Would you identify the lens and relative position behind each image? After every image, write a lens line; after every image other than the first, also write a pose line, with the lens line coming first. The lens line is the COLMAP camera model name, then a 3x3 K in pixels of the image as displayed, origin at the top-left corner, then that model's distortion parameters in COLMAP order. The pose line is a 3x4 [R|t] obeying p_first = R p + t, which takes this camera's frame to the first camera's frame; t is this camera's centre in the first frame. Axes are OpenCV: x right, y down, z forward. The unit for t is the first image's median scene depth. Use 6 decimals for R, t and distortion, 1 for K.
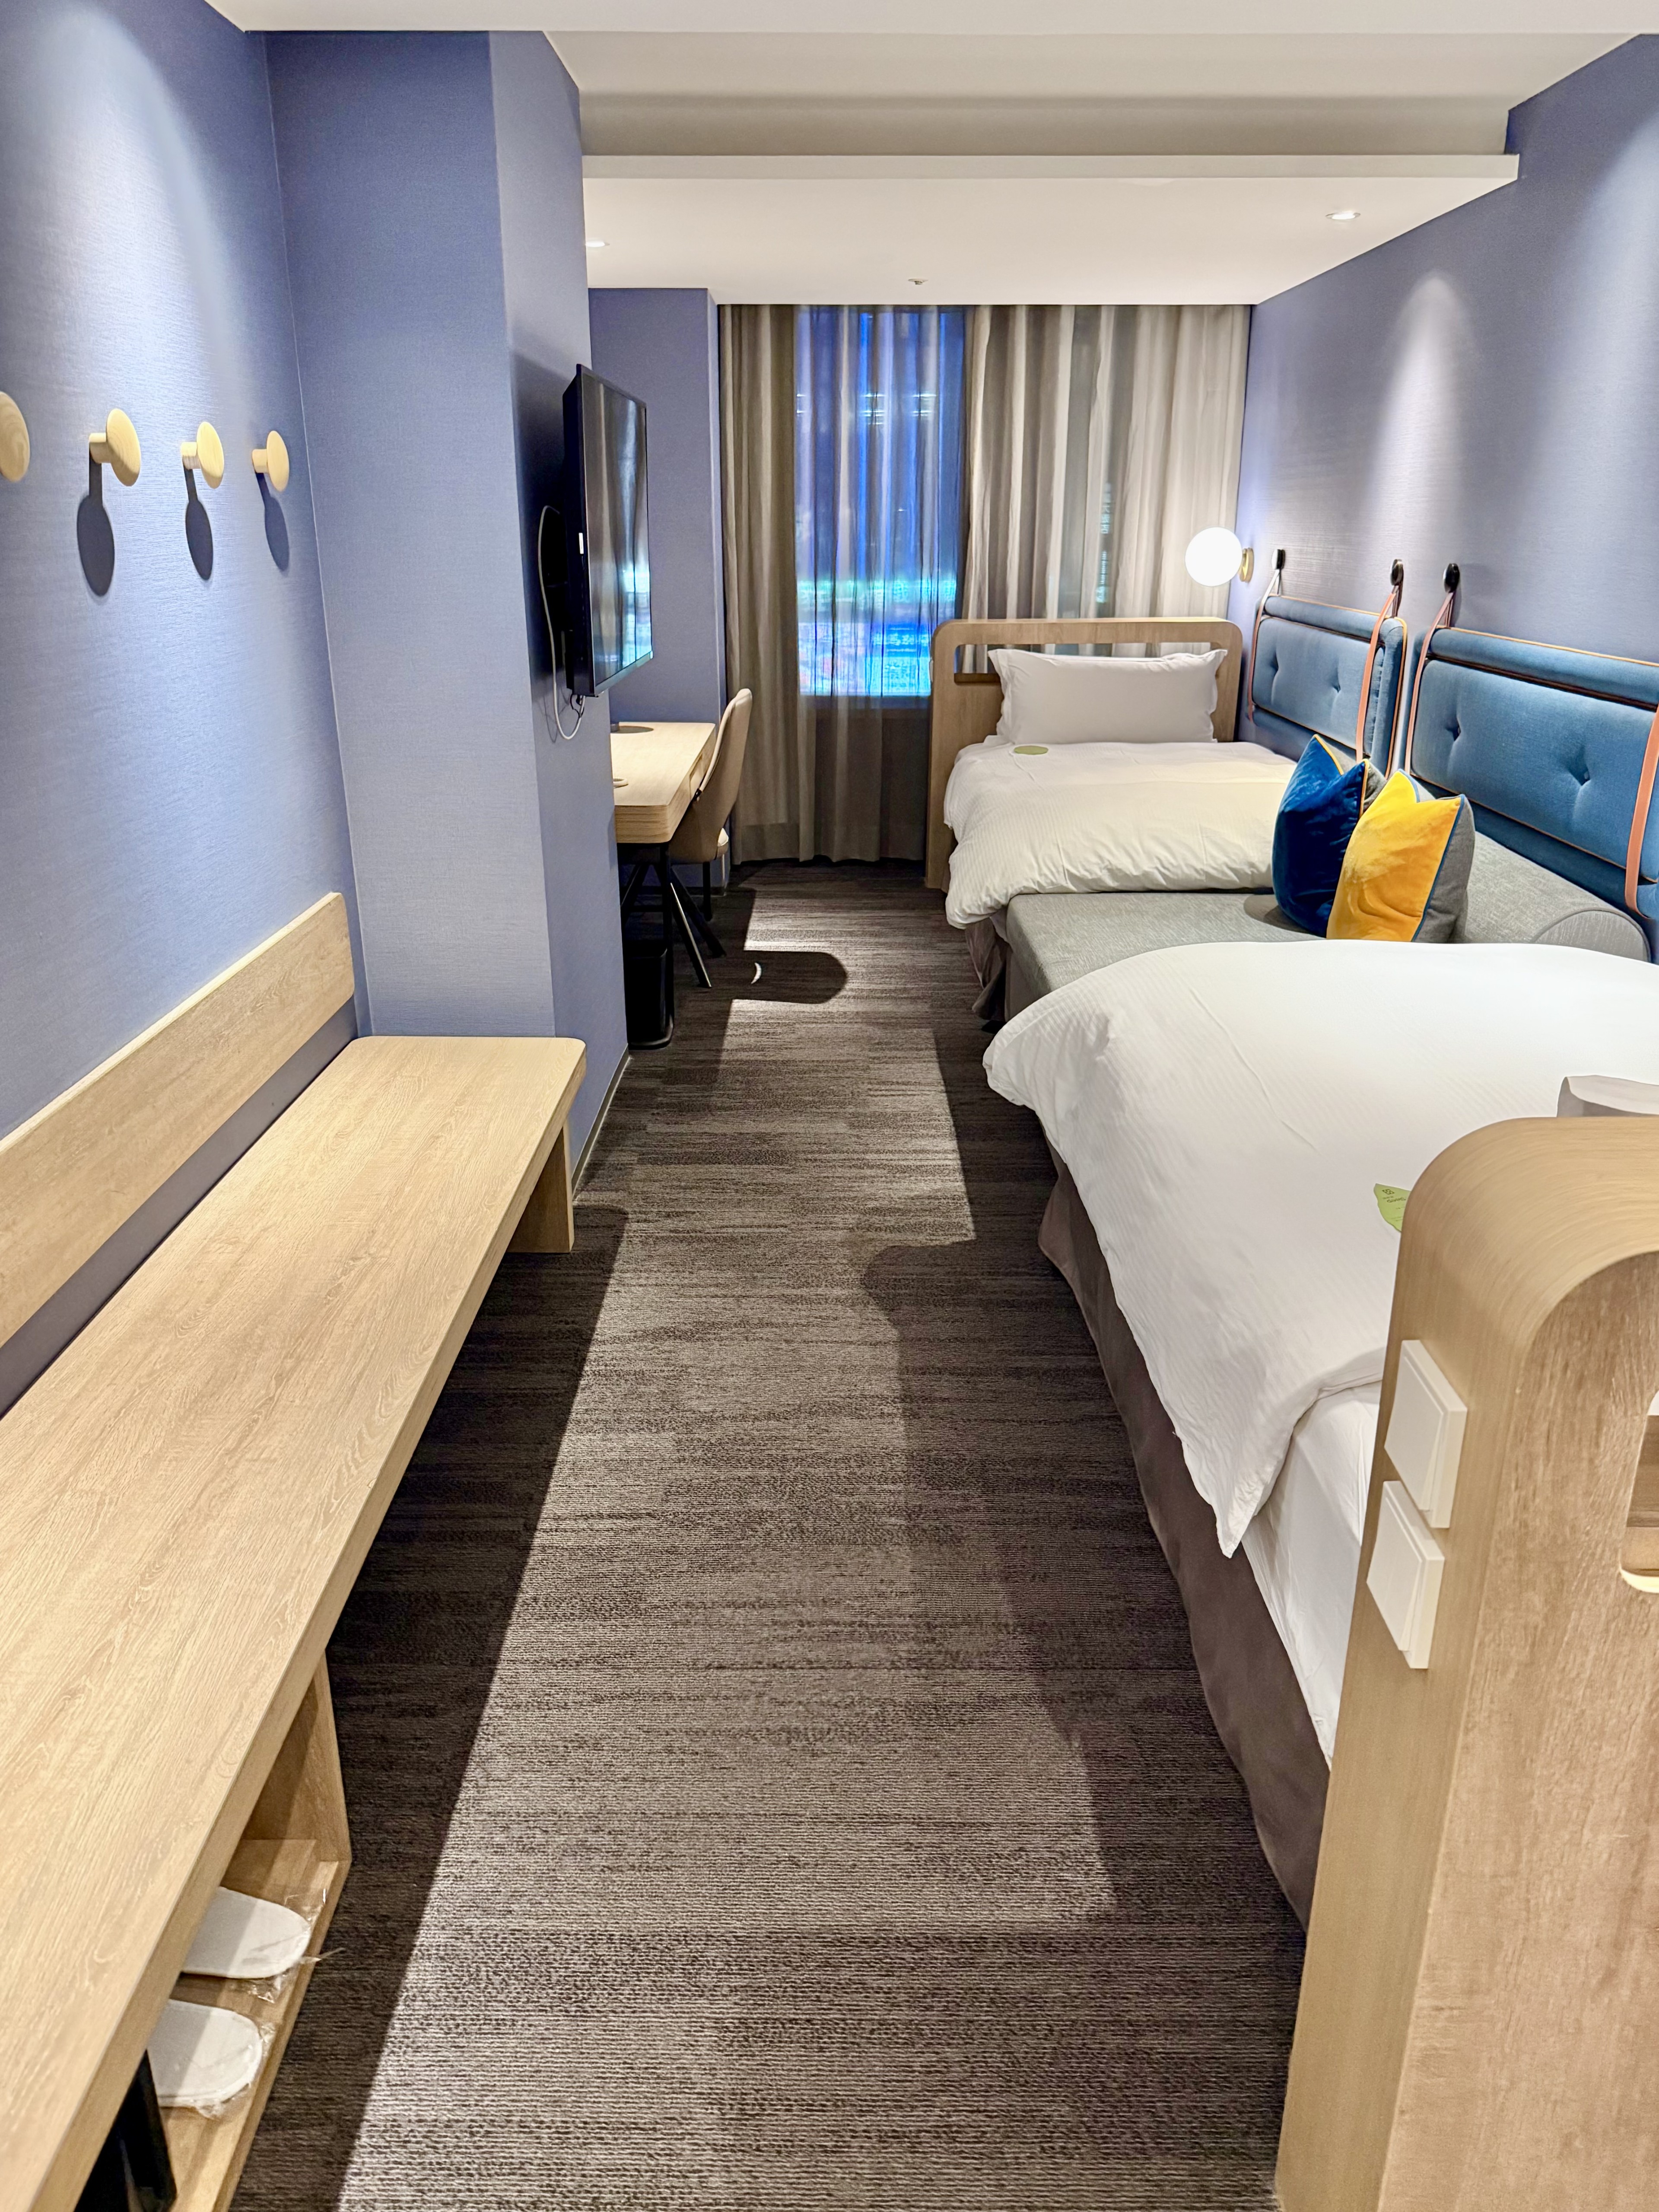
lens RADIAL K [[1557.6, 0, 834.6], [0, 1557.6, 1115.7], [0, 0, 1]] dist [0.077059, -0.107865]
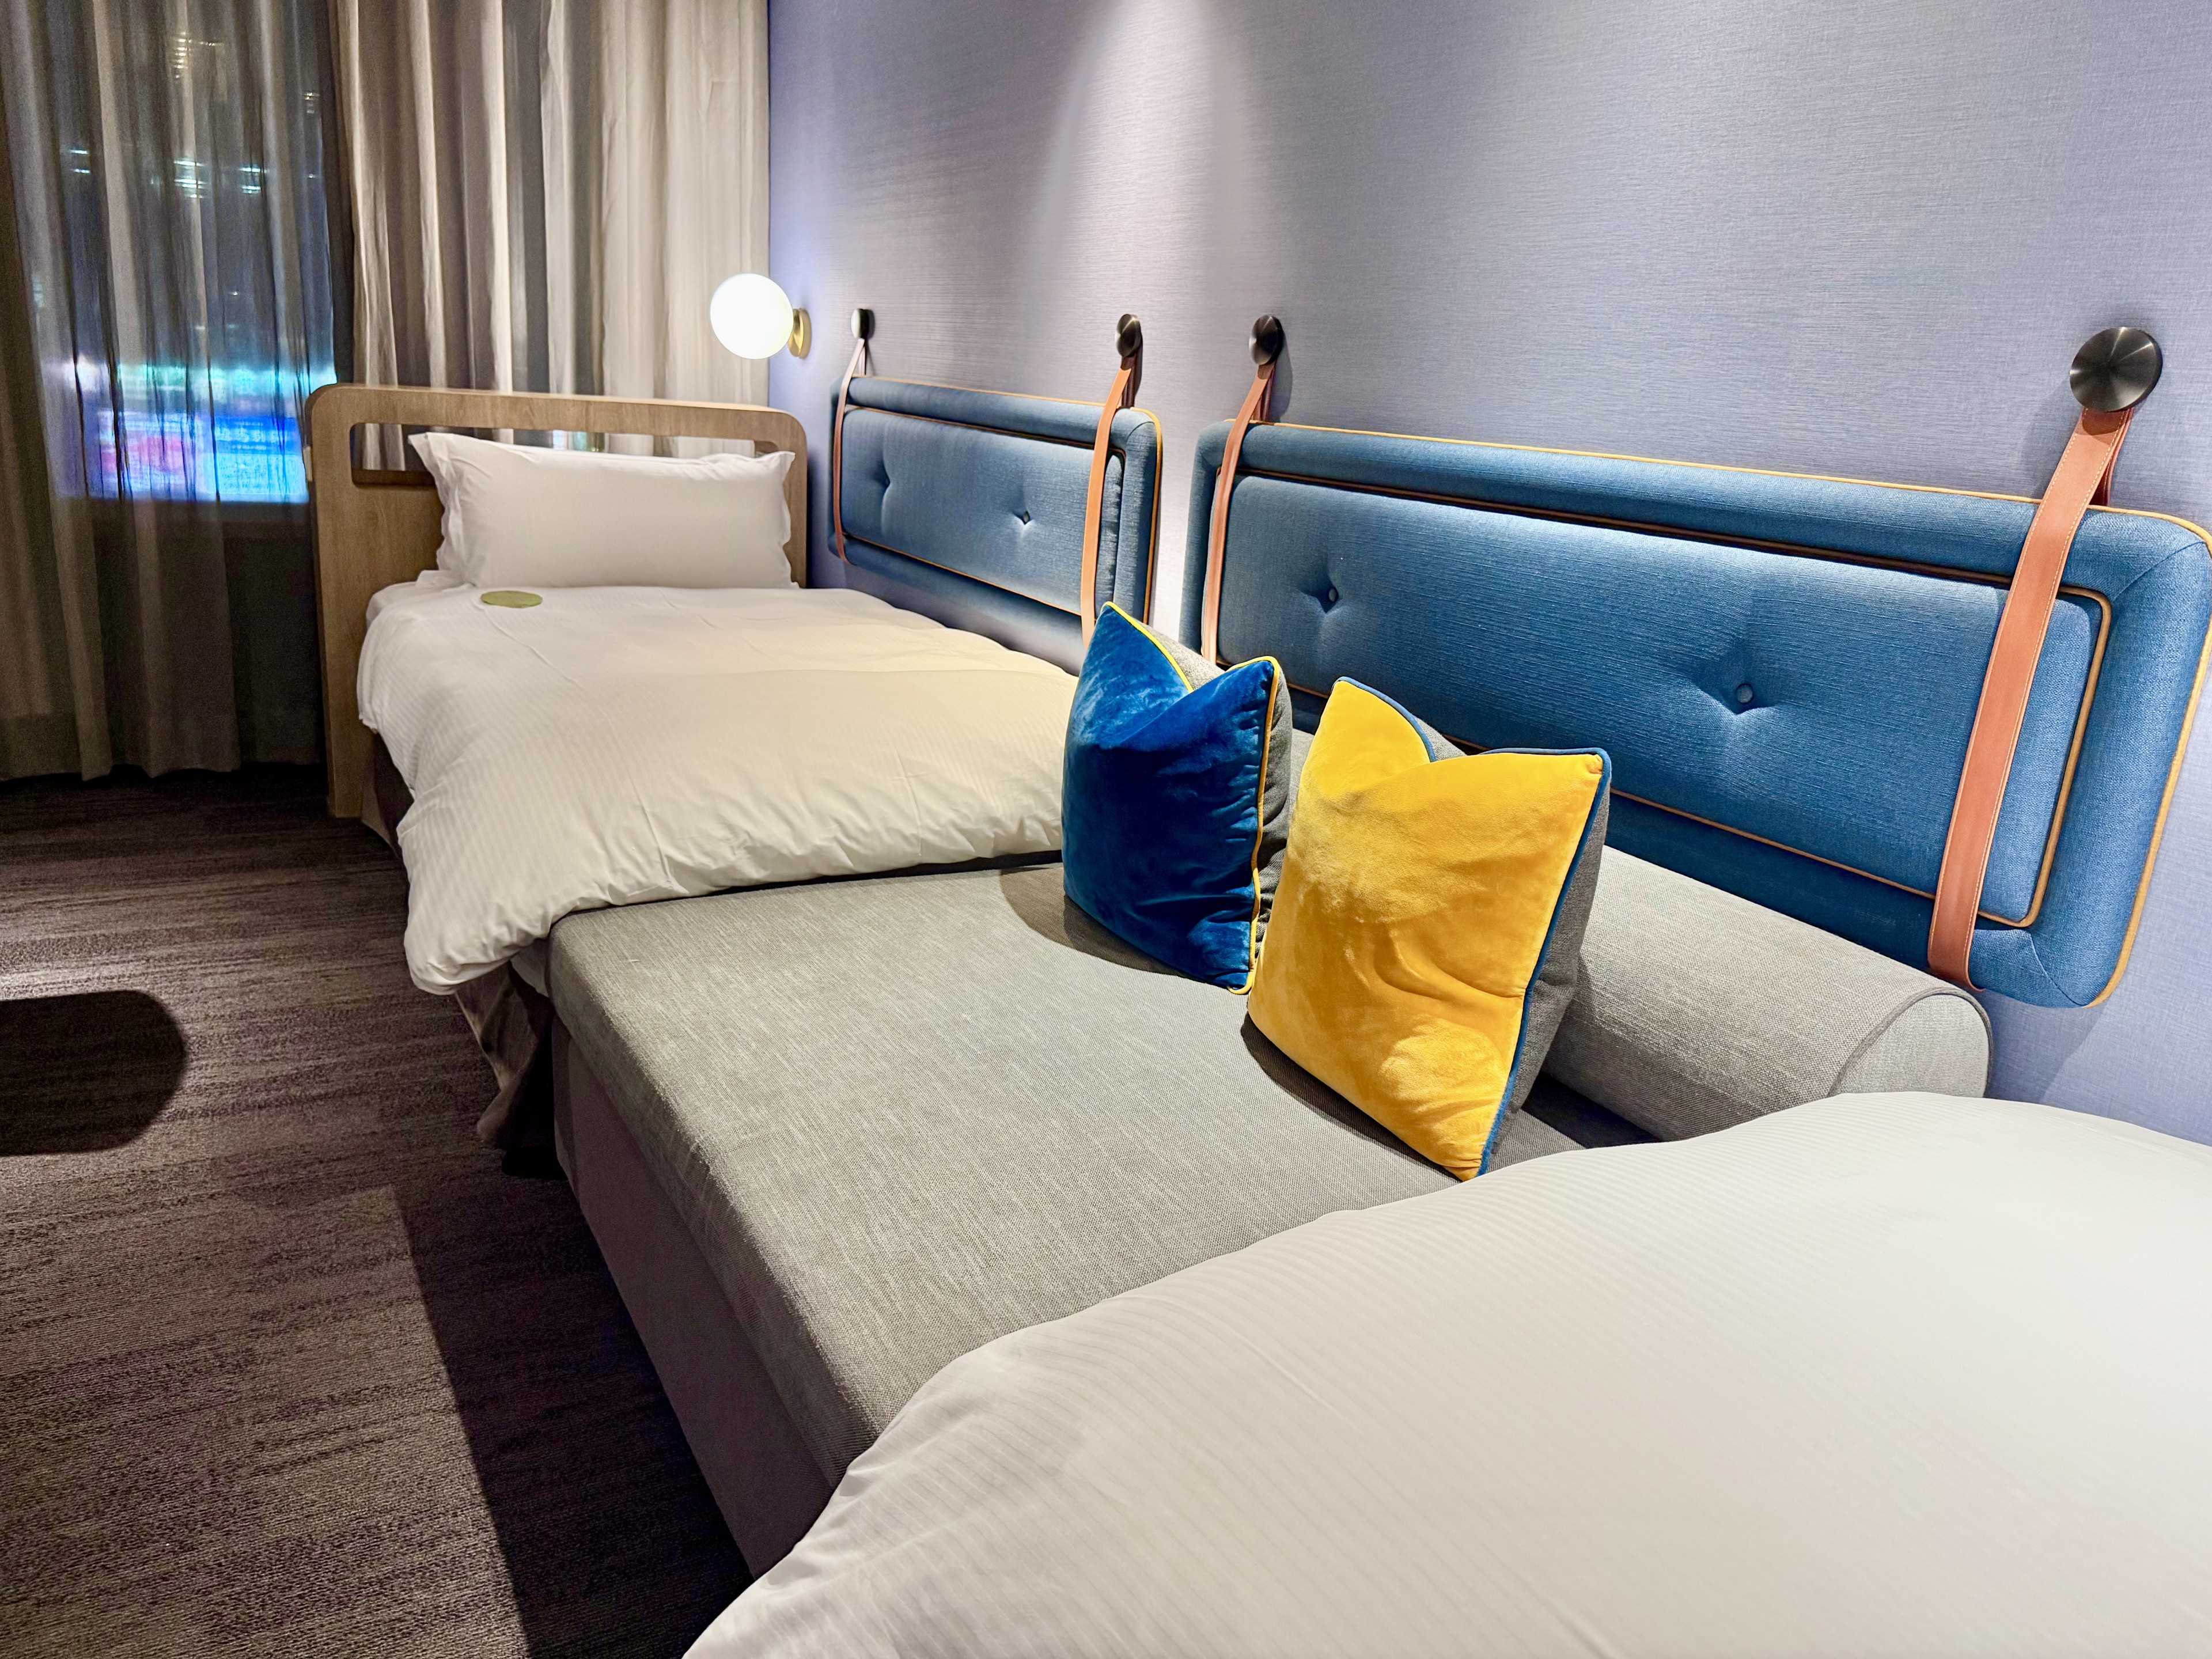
lens RADIAL K [[1530.6, 0, 1106.0], [0, 1530.6, 829.5], [0, 0, 1]] dist [0.077191, -0.128113]
pose [[0.860542, -0.081773, 0.502773, 0.021076], [0.109612, 0.993634, -0.026002, -0.132451], [-0.497446, 0.077485, 0.864027, 0.480892]]
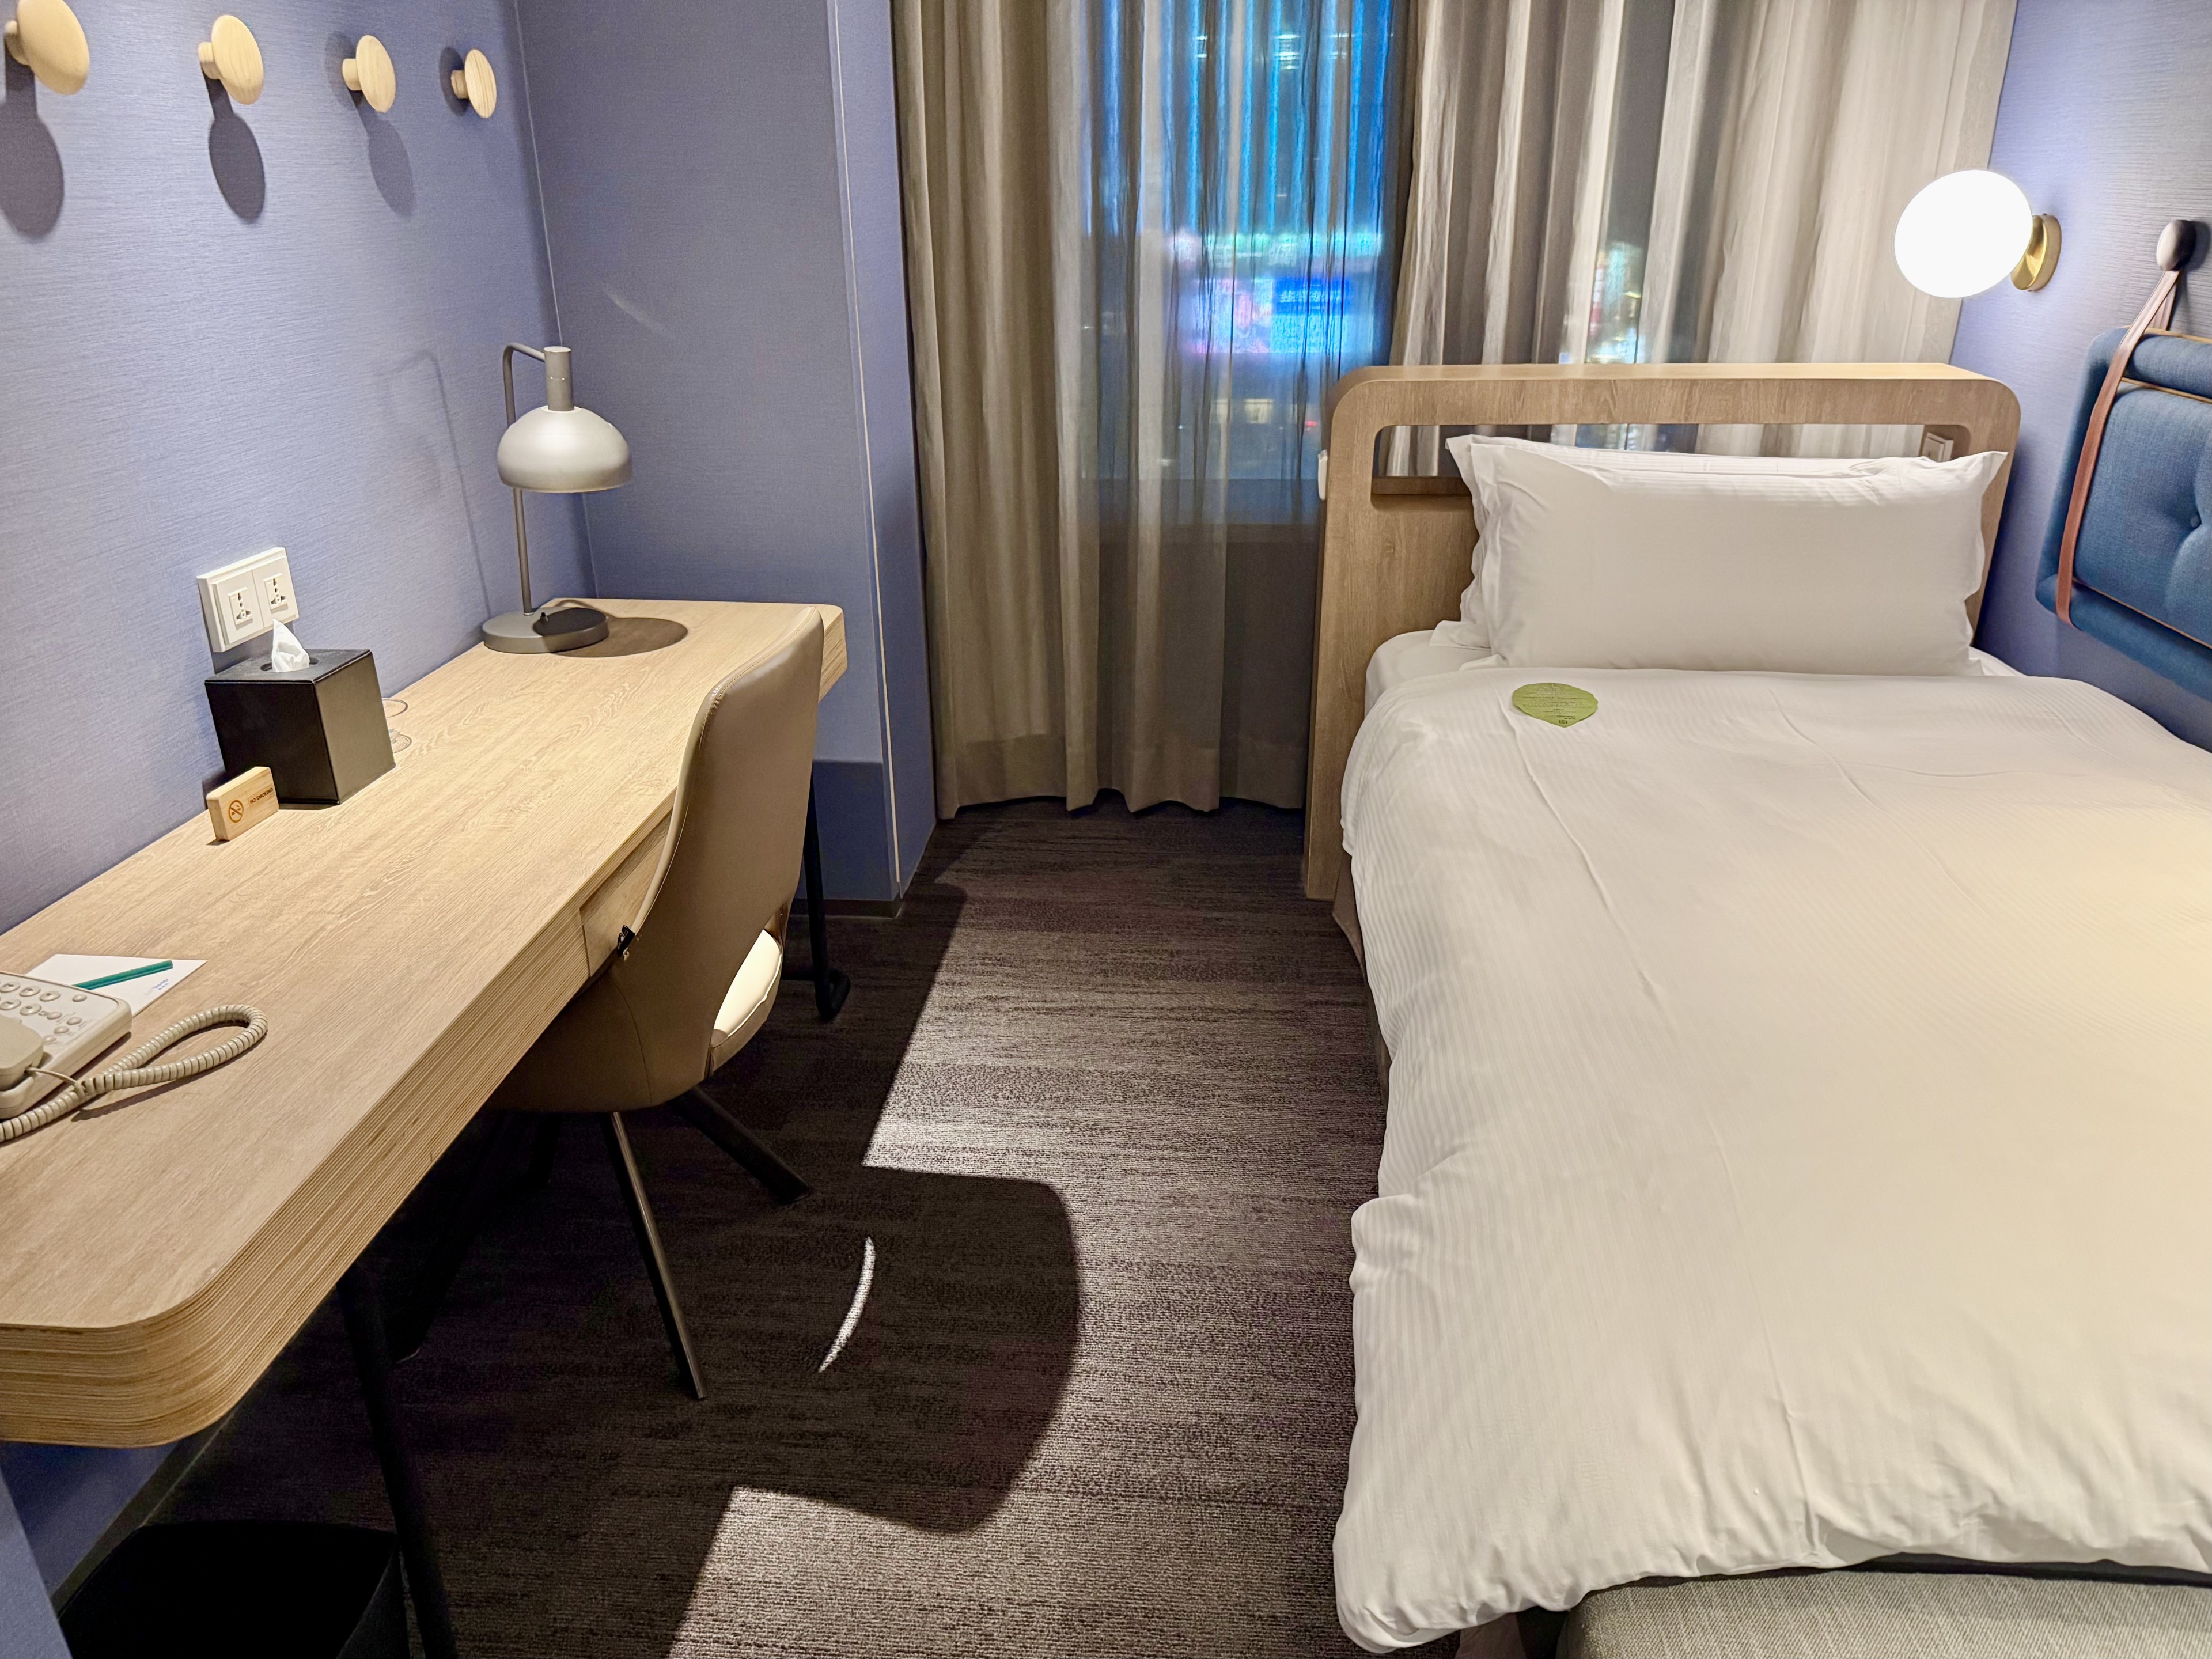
lens RADIAL K [[1557.6, 0, 1106.0], [0, 1557.6, 829.5], [0, 0, 1]] dist [0.077059, -0.107865]
pose [[0.996760, 0.026446, -0.075966, 0.047476], [-0.023699, 0.999040, 0.036840, -0.264496], [0.076868, -0.034921, 0.996430, 0.709205]]
